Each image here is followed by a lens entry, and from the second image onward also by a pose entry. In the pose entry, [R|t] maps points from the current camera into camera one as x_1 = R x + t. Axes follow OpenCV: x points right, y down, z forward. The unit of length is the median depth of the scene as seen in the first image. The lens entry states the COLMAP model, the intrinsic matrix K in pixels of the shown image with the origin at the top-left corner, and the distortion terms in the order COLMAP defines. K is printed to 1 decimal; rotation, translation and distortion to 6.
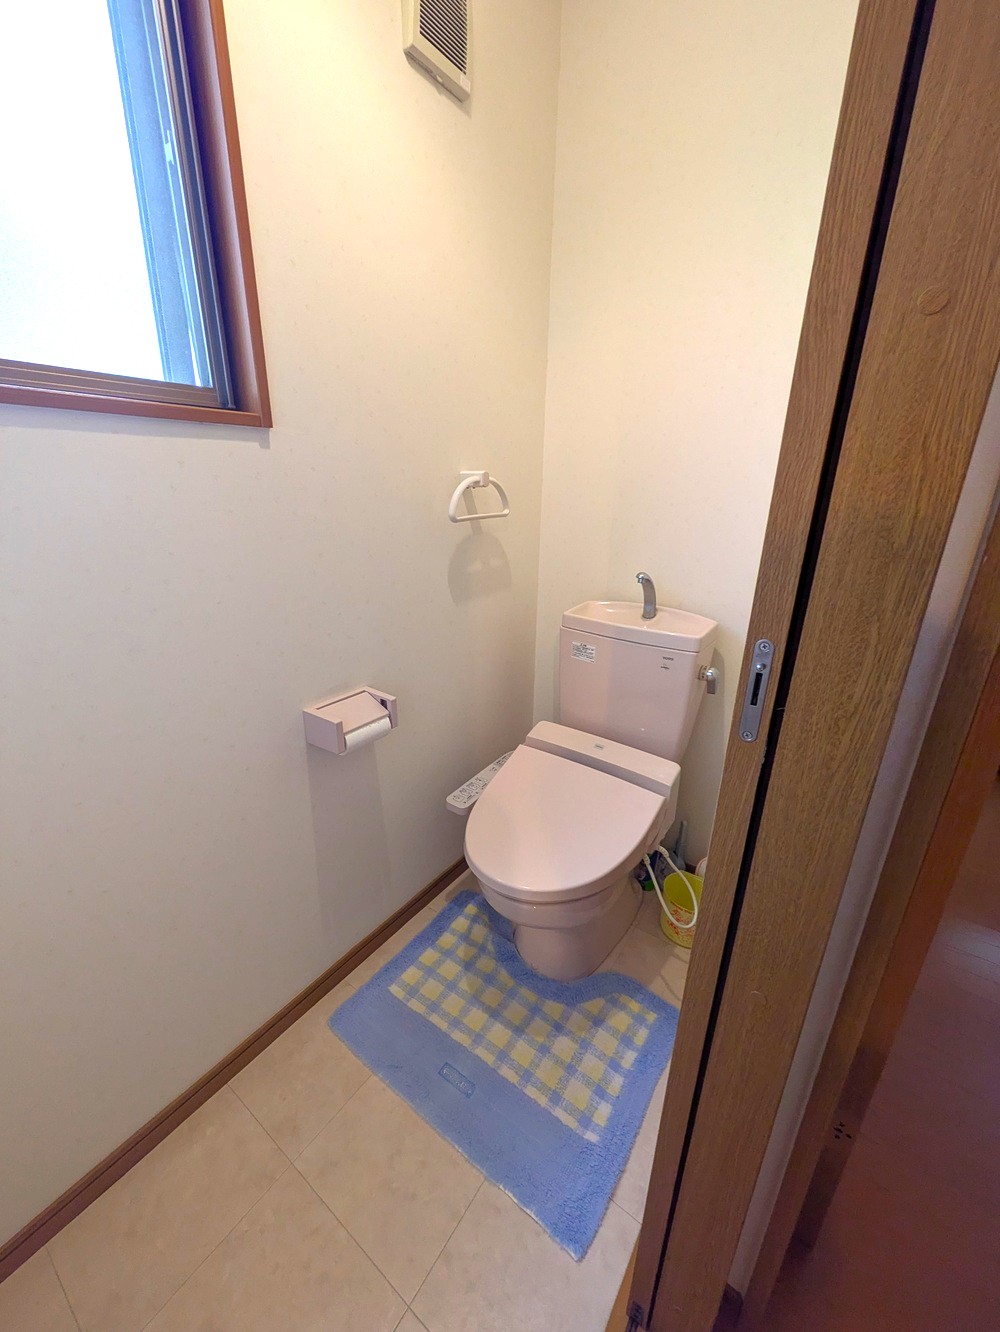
lens RADIAL K [[529.3, 0, 500.0], [0, 529.3, 666.0], [0, 0, 1]] dist [0.036119, -0.000029]
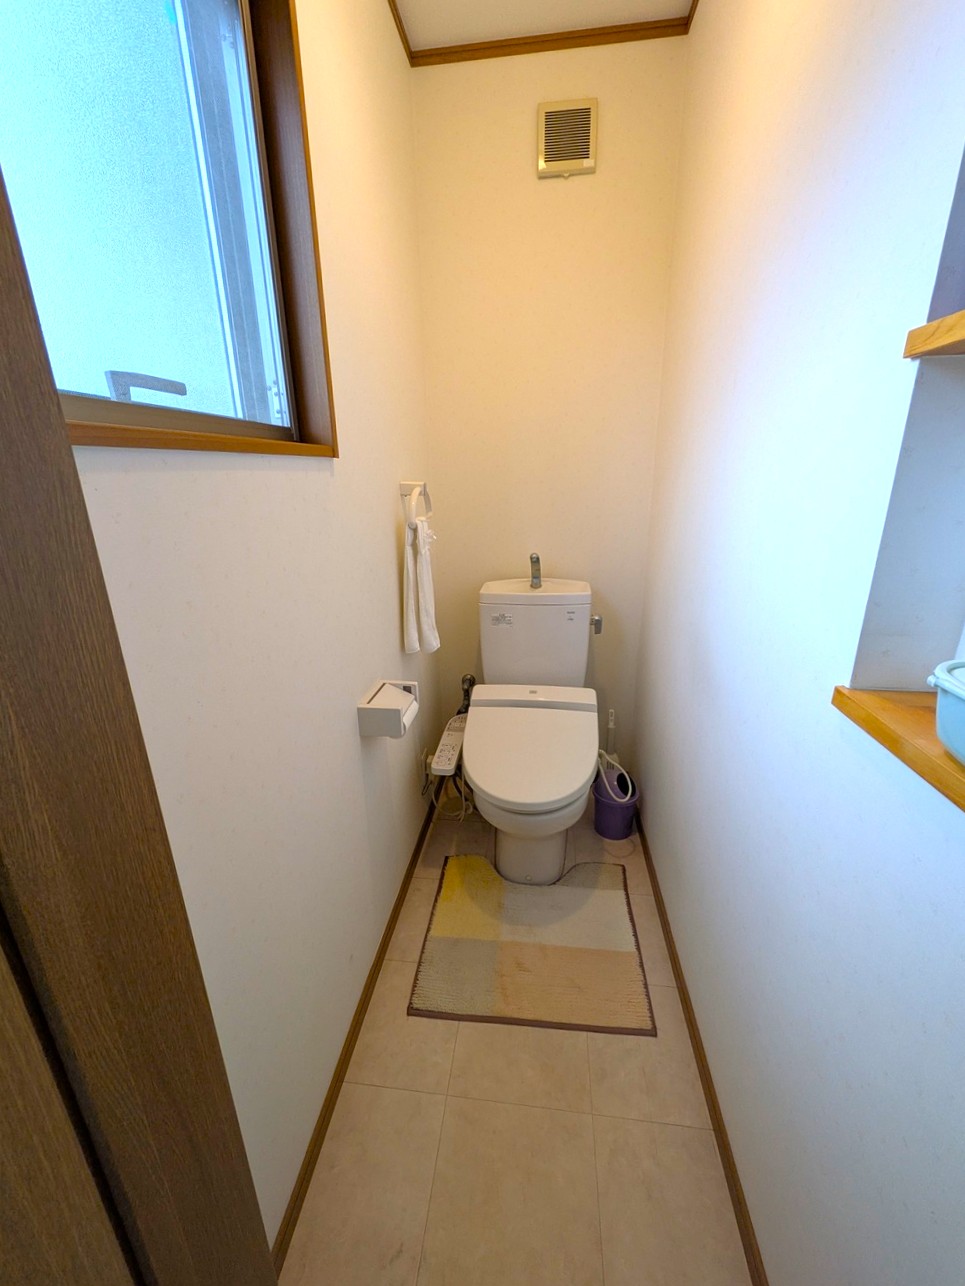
lens RADIAL K [[515.1, 0, 482.5], [0, 515.1, 643.0], [0, 0, 1]] dist [-0.001071, -0.000240]
pose [[0.877182, -0.190555, 0.440727, -0.463465], [0.201198, 0.979281, 0.022963, -0.013912], [-0.435972, 0.068531, 0.897347, -0.052543]]
